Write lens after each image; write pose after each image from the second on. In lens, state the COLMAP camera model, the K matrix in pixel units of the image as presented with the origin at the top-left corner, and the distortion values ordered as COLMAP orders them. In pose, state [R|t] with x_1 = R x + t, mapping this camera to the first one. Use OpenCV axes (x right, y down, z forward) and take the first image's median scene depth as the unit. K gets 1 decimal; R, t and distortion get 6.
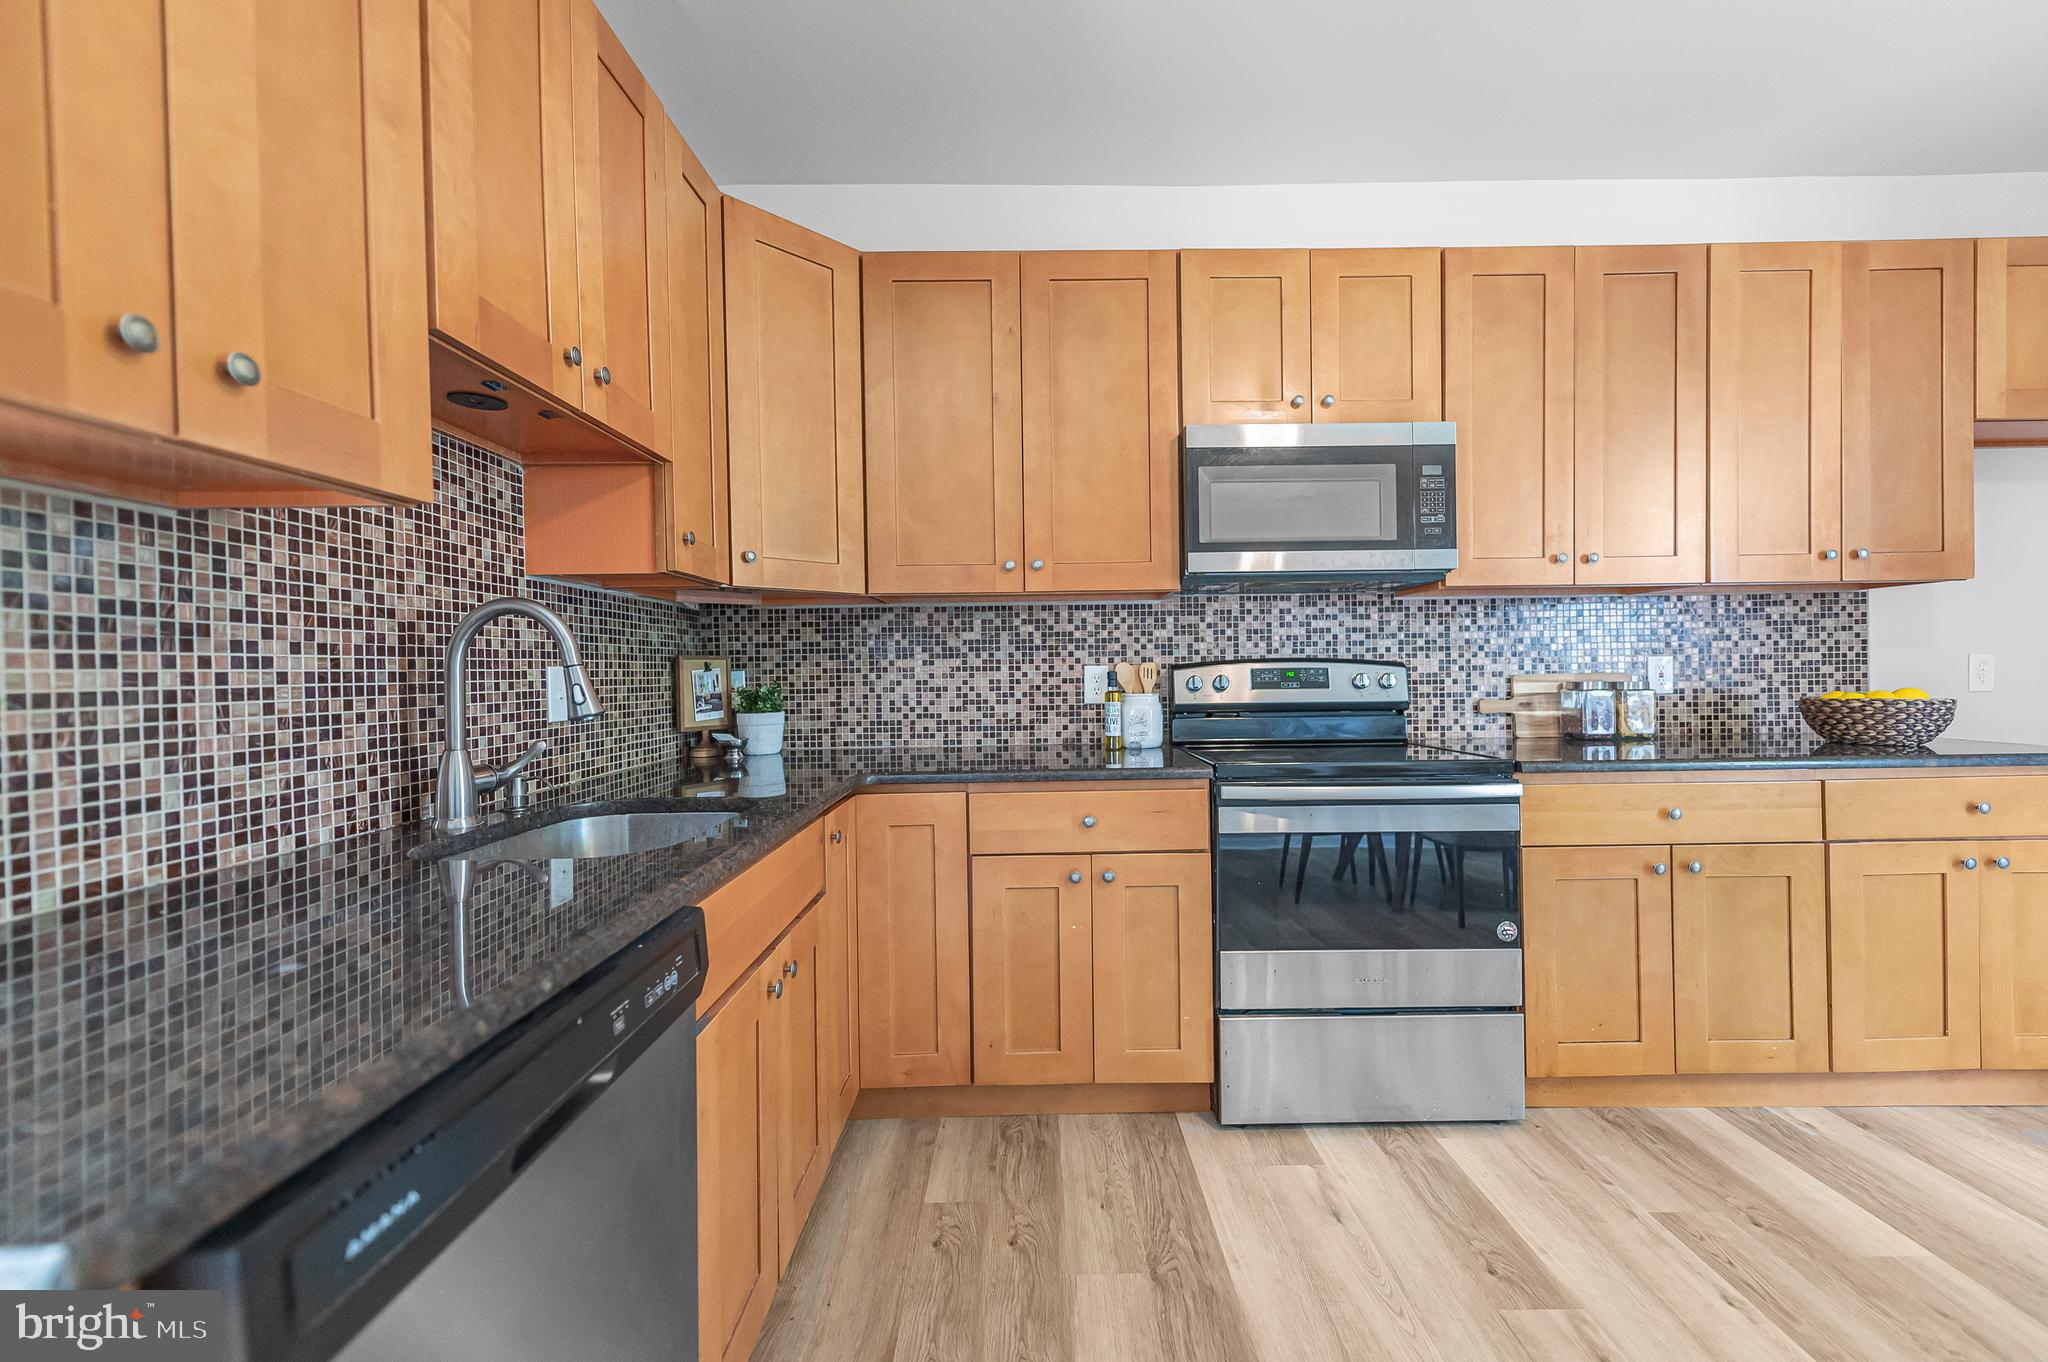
lens RADIAL K [[793.4, 0, 1029.6], [0, 793.4, 675.0], [0, 0, 1]] dist [0.011497, -0.004873]
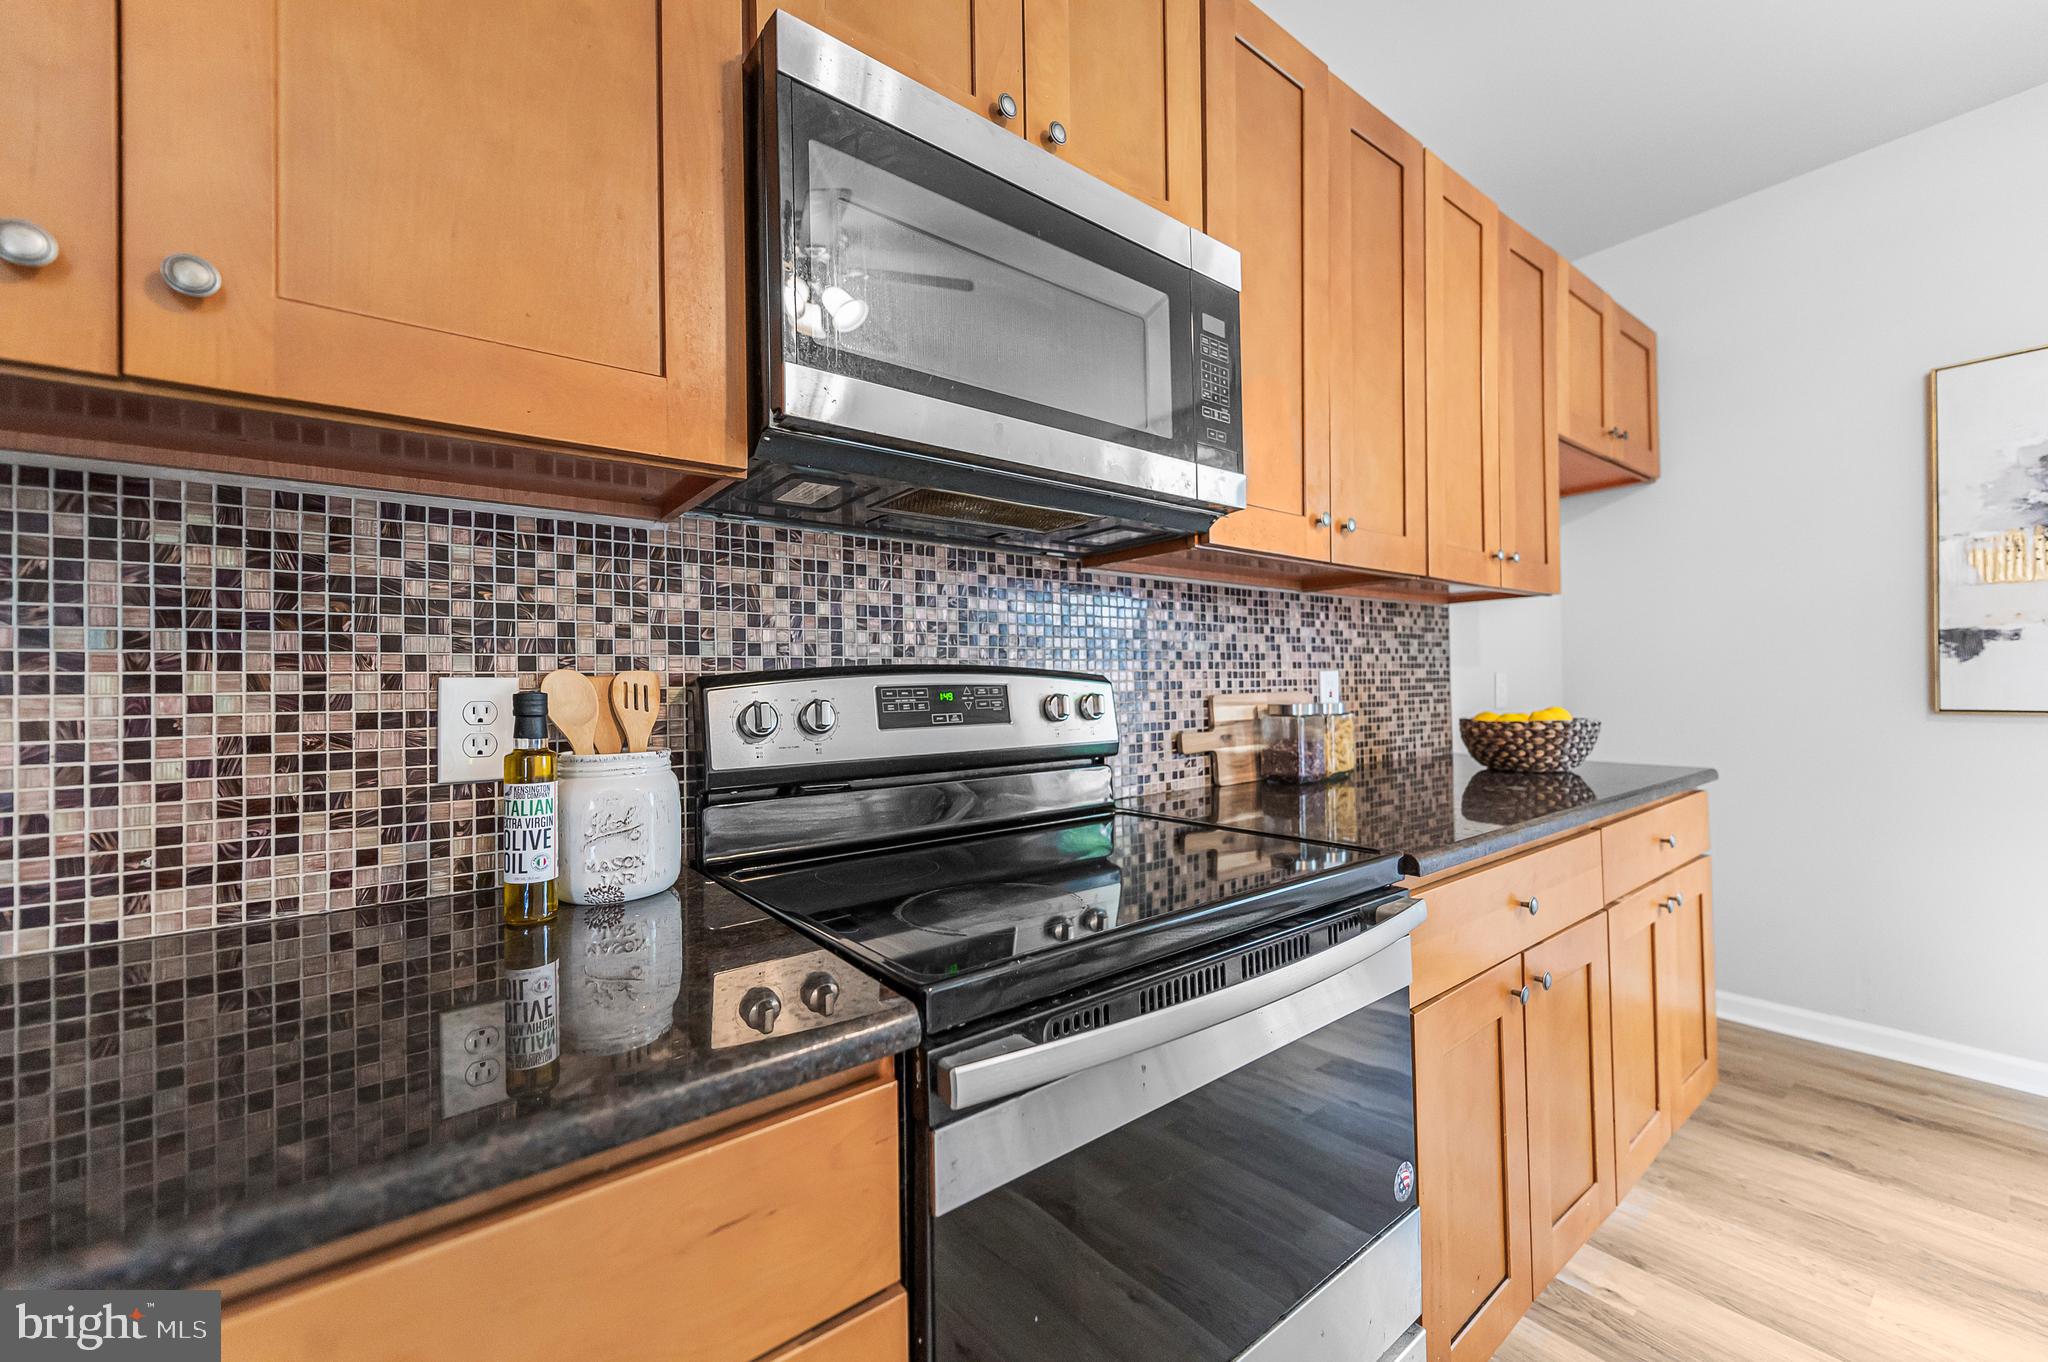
lens RADIAL K [[793.4, 0, 1034.7], [0, 793.4, 675.1], [0, 0, 1]] dist [0.011497, -0.004873]
pose [[0.786733, 0.009344, 0.617223, 0.061808], [0.005970, 0.999724, -0.022743, -0.003049], [-0.617265, 0.021578, 0.786460, 0.582177]]
